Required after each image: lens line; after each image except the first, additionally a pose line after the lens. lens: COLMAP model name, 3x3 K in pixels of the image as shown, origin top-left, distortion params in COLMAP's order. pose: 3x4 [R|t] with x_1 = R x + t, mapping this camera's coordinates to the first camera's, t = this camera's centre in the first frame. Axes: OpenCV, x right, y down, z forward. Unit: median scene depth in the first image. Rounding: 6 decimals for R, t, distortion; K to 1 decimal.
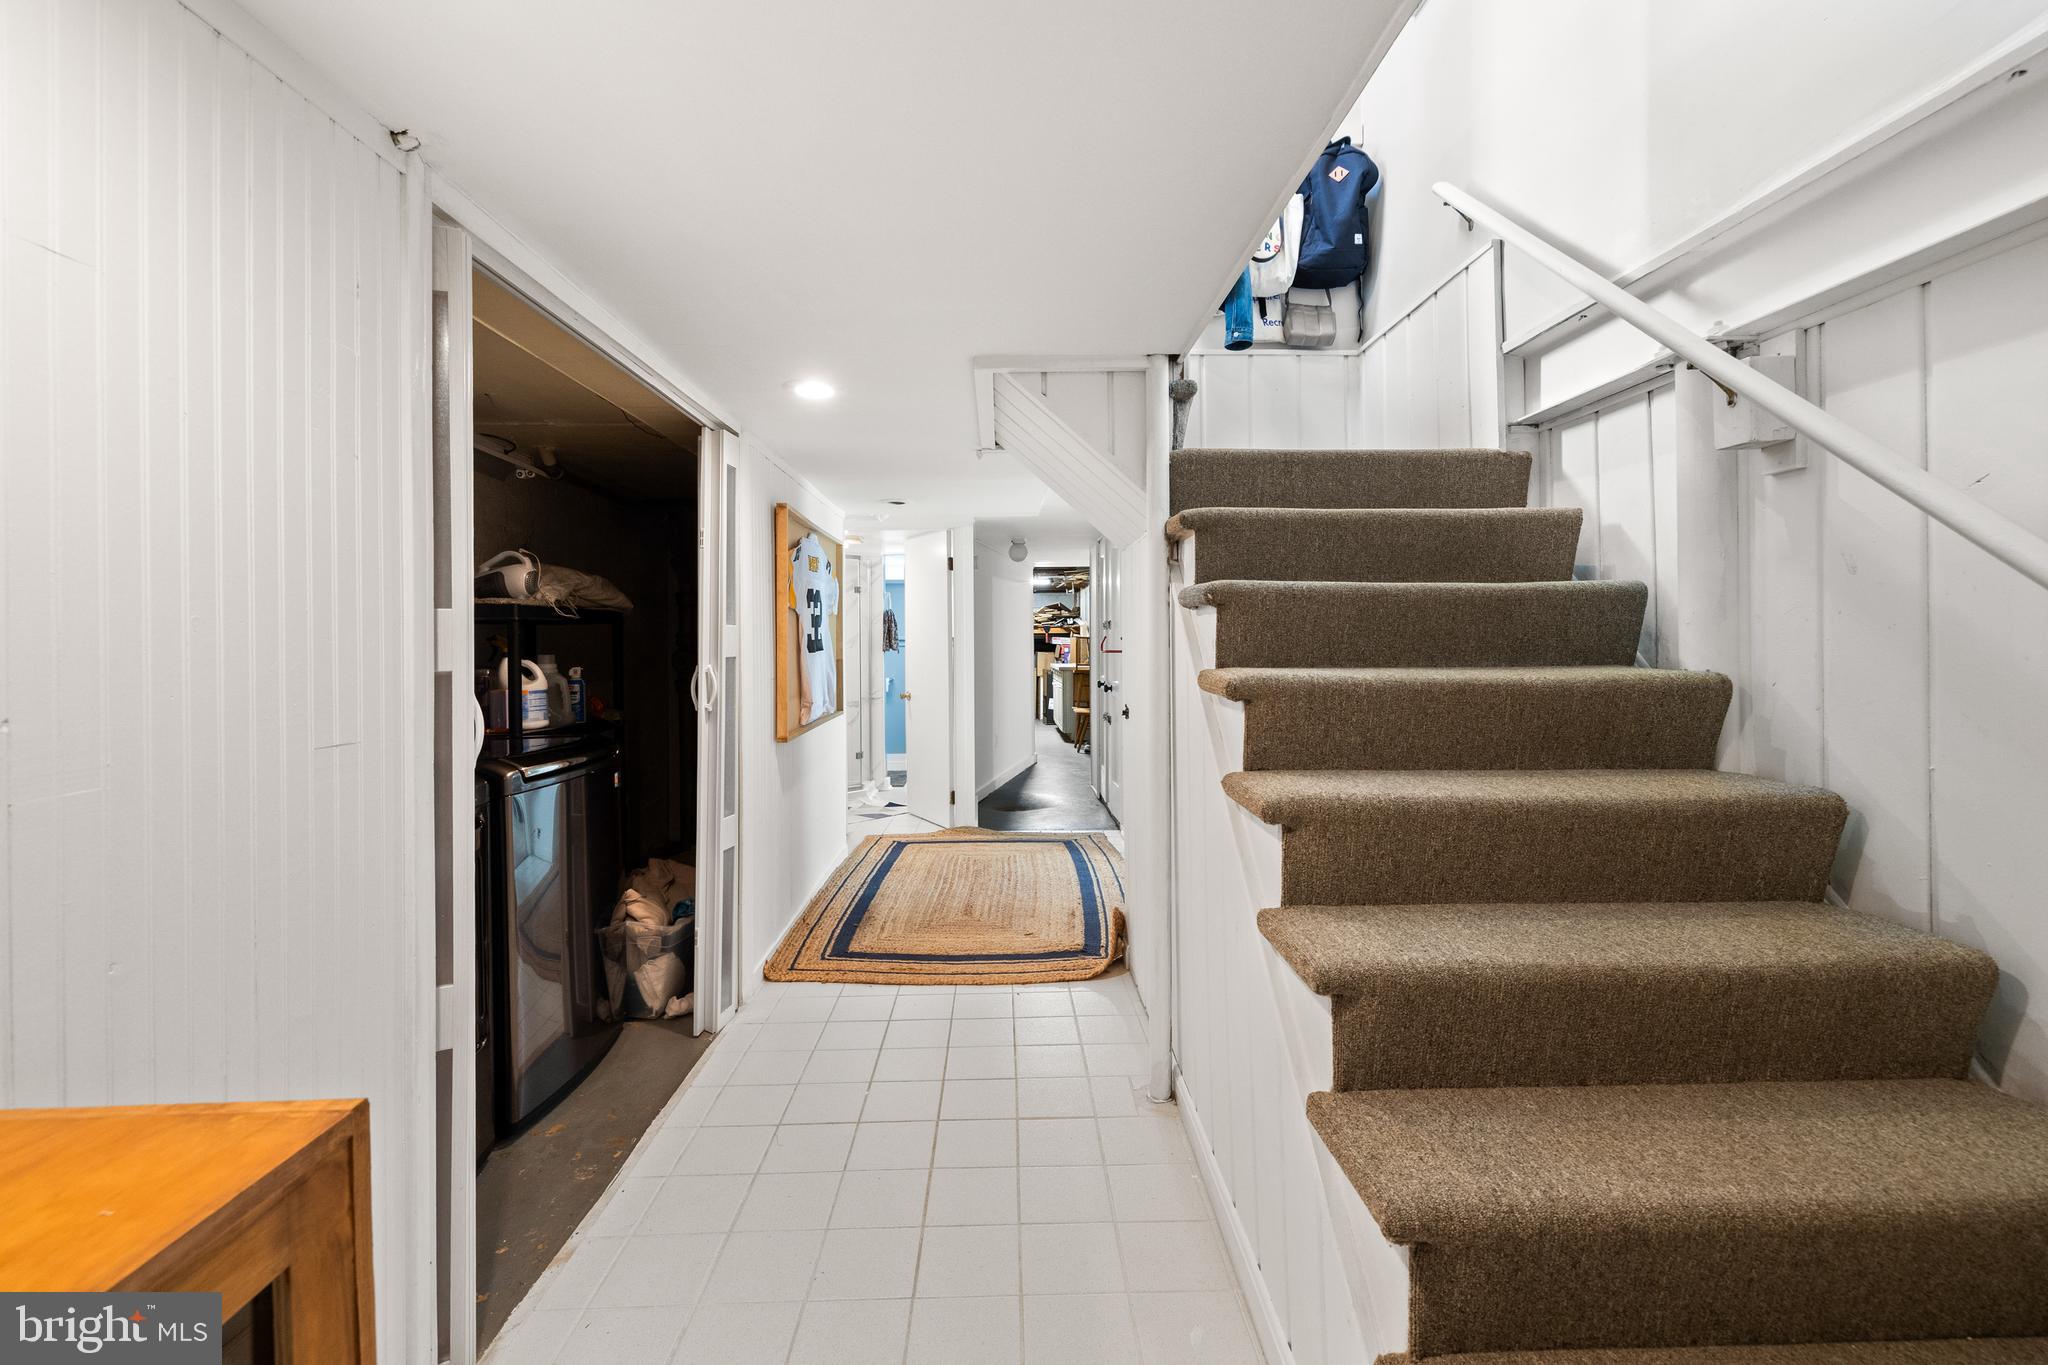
lens RADIAL K [[878.8, 0, 1028.4], [0, 878.8, 645.2], [0, 0, 1]] dist [-0.010012, 0.000392]
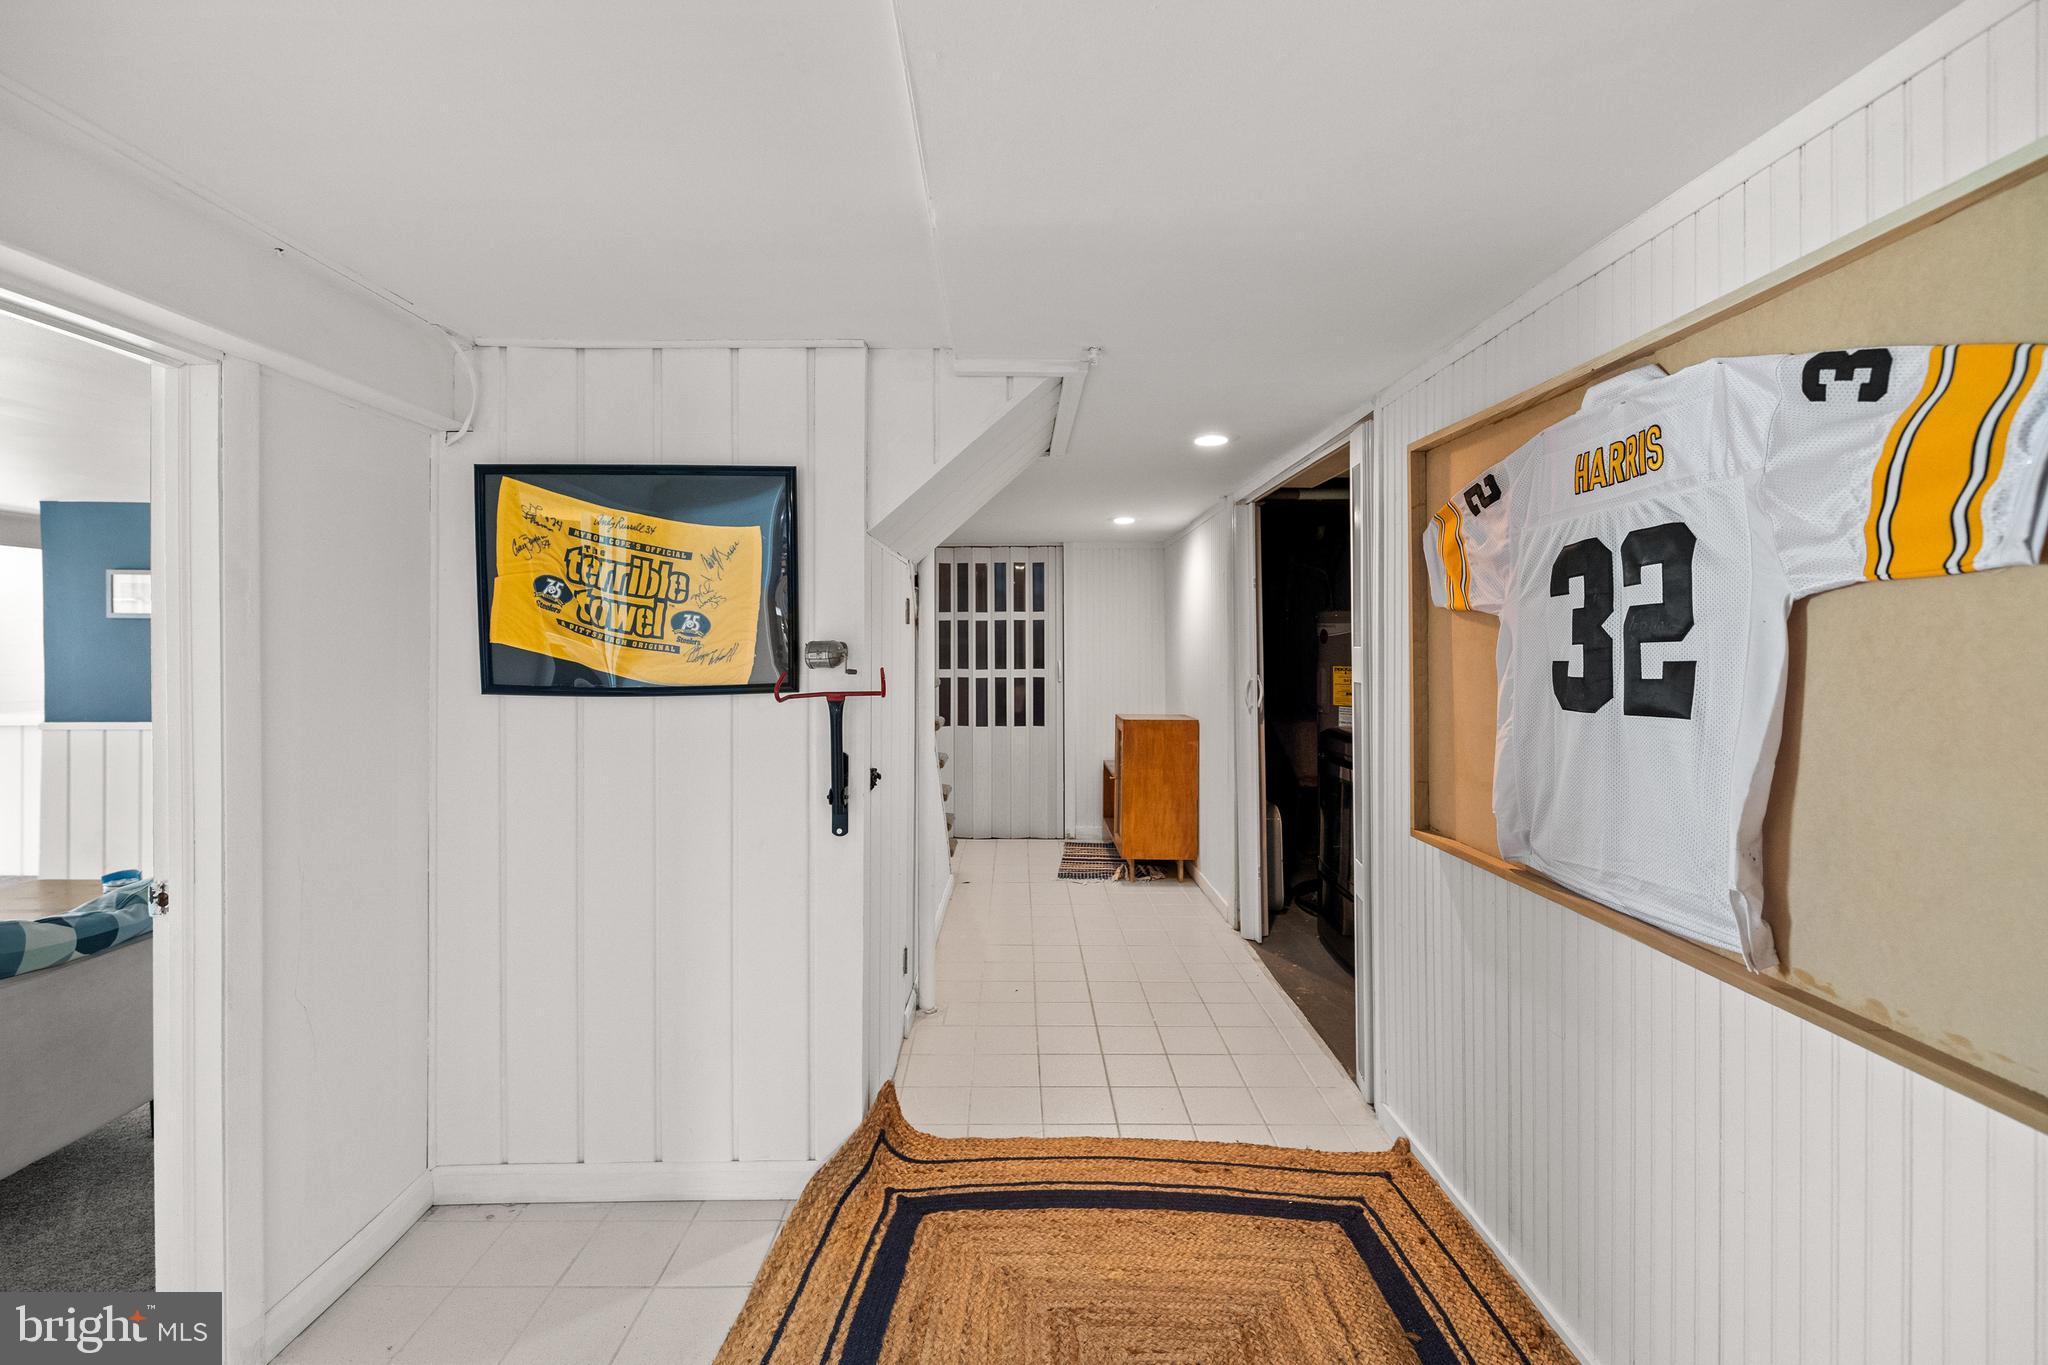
lens RADIAL K [[878.8, 0, 1028.4], [0, 878.8, 645.2], [0, 0, 1]] dist [-0.010012, 0.000392]
pose [[-0.999604, 0.003641, 0.027886, -0.022495], [0.003656, 0.999993, 0.000502, -0.024819], [-0.027884, 0.000603, -0.999611, 1.574244]]
